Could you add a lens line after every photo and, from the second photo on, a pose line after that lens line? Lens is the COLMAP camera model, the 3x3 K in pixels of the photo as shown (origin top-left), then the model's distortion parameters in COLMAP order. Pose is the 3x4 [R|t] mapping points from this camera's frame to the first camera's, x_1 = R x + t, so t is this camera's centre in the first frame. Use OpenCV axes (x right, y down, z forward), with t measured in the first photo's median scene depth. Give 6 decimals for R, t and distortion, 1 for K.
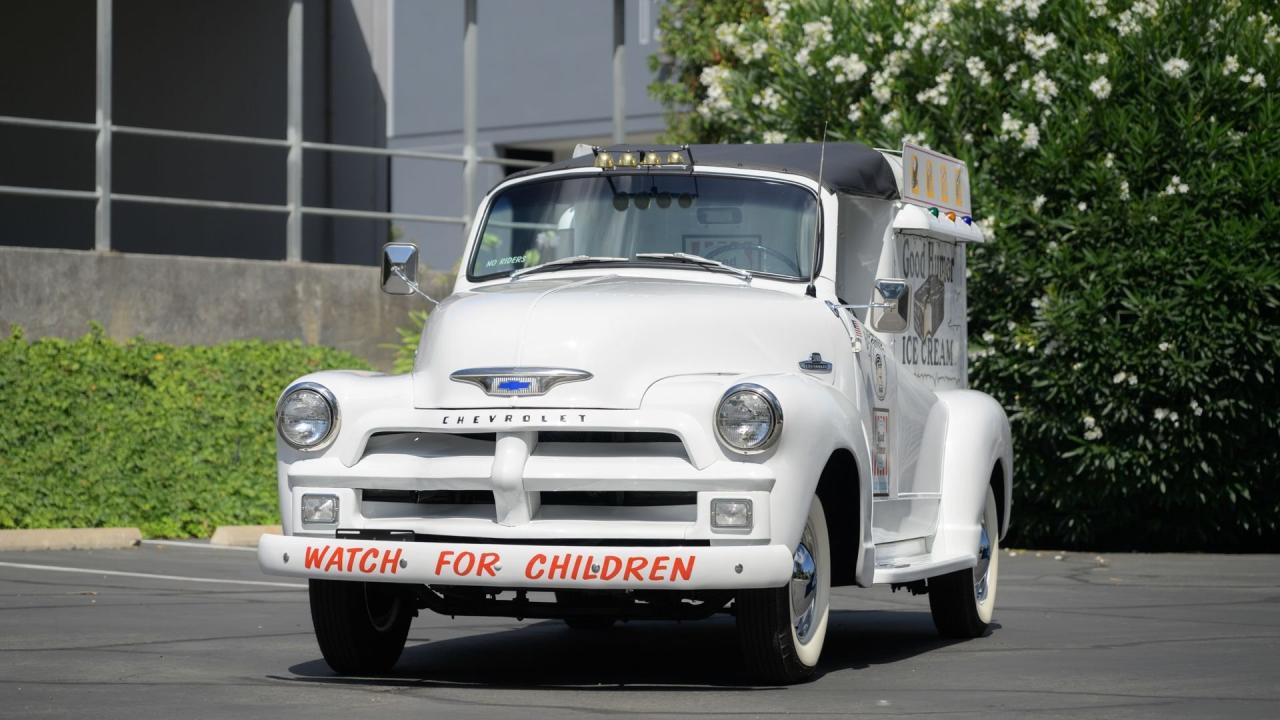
lens RADIAL K [[3892.4, 0, 640.0], [0, 3892.4, 360.0], [0, 0, 1]] dist [-0.033005, -0.841922]
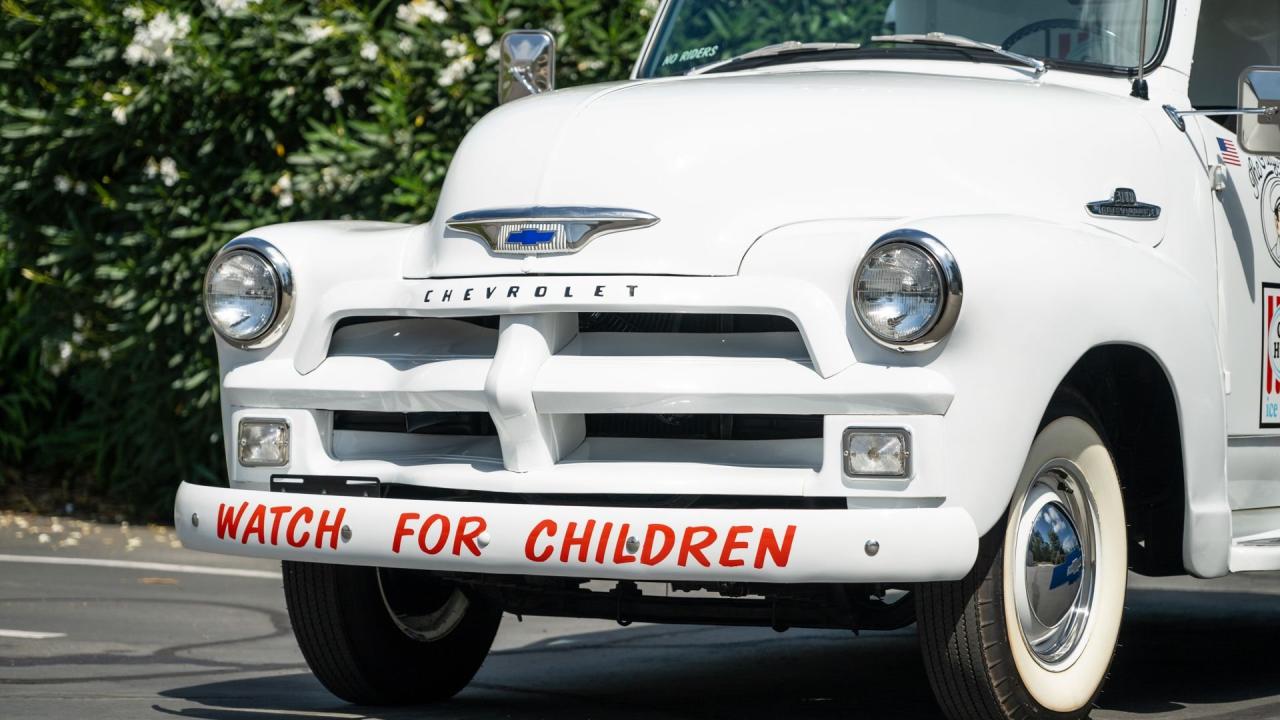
lens RADIAL K [[4004.0, 0, 640.0], [0, 4004.0, 360.0], [0, 0, 1]] dist [0.023917, -1.068415]
pose [[0.966488, -0.000816, -0.256712, 0.142114], [0.004950, 0.999868, 0.015455, 0.016008], [0.256666, -0.016208, 0.966364, 0.409242]]
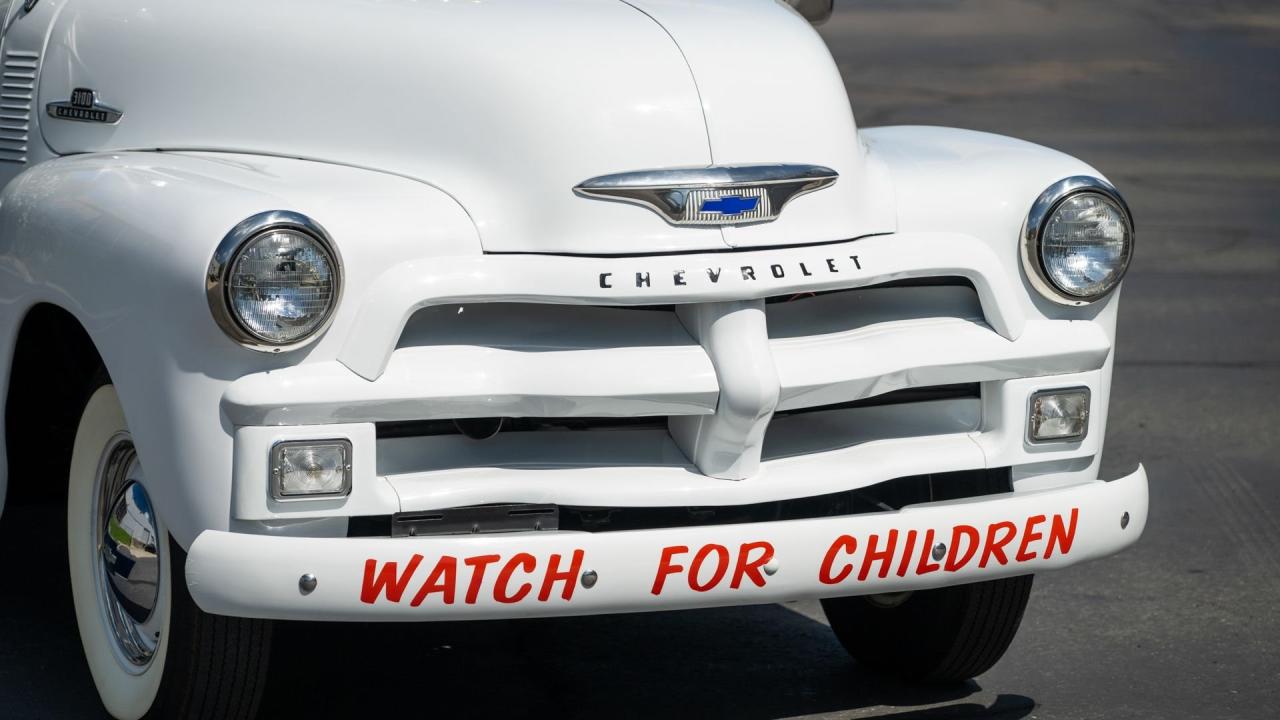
lens RADIAL K [[4004.0, 0, 640.0], [0, 4004.0, 360.0], [0, 0, 1]] dist [0.023917, -1.068415]
pose [[0.761502, -0.091645, 0.641651, -0.380252], [-0.008166, 0.988519, 0.150879, -0.052512], [-0.648111, -0.120134, 0.752010, 0.610677]]
